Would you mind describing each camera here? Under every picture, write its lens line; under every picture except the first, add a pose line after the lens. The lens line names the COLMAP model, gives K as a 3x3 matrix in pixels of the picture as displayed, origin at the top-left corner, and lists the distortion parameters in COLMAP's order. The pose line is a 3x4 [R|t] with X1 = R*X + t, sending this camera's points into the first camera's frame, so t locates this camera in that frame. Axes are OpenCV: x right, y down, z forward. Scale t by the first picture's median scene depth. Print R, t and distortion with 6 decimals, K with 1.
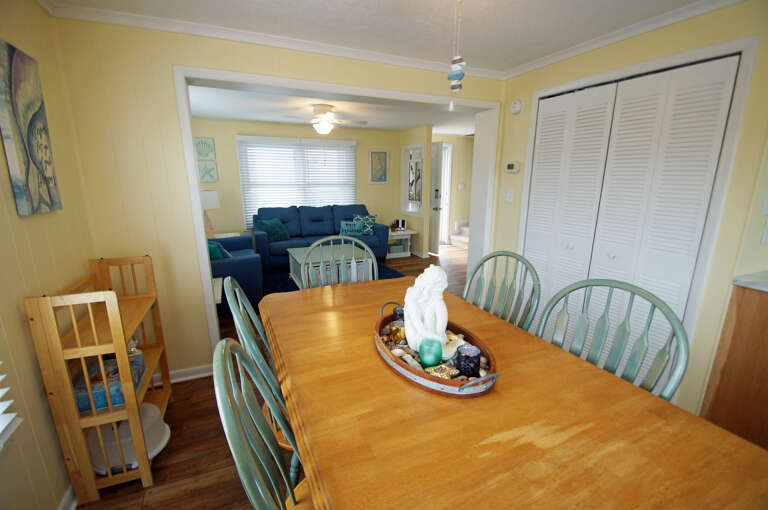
lens RADIAL K [[338.0, 0, 383.3], [0, 338.0, 263.6], [0, 0, 1]] dist [0.008663, -0.015184]
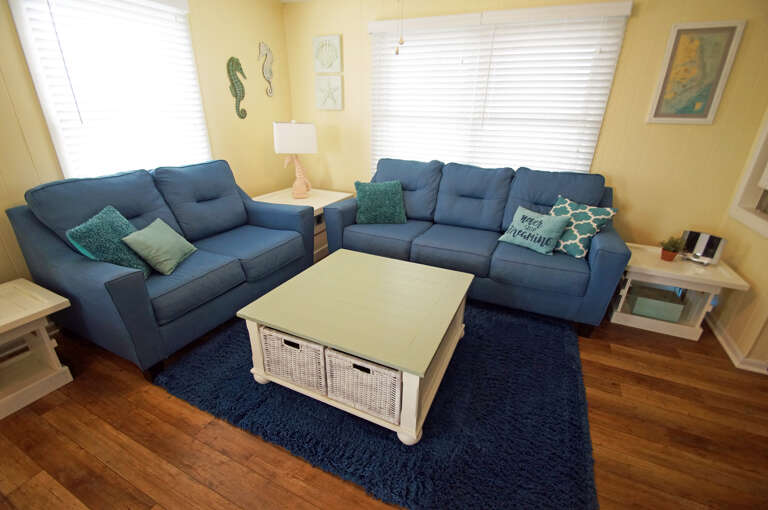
lens RADIAL K [[338.0, 0, 383.3], [0, 338.0, 263.6], [0, 0, 1]] dist [0.008663, -0.015184]
pose [[0.651560, 0.319863, -0.687864, 0.087498], [-0.200724, 0.947134, 0.250296, -0.128565], [0.731560, -0.025012, 0.681318, 0.556550]]
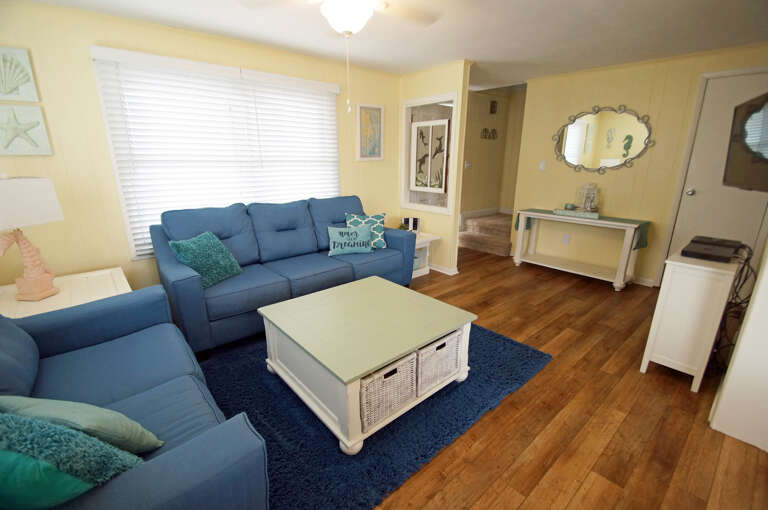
lens RADIAL K [[338.0, 0, 383.3], [0, 338.0, 263.6], [0, 0, 1]] dist [0.008663, -0.015184]
pose [[0.957286, -0.081434, 0.277437, -0.195959], [0.065431, 0.995640, 0.066475, -0.095593], [-0.281641, -0.045482, 0.958441, 0.425369]]
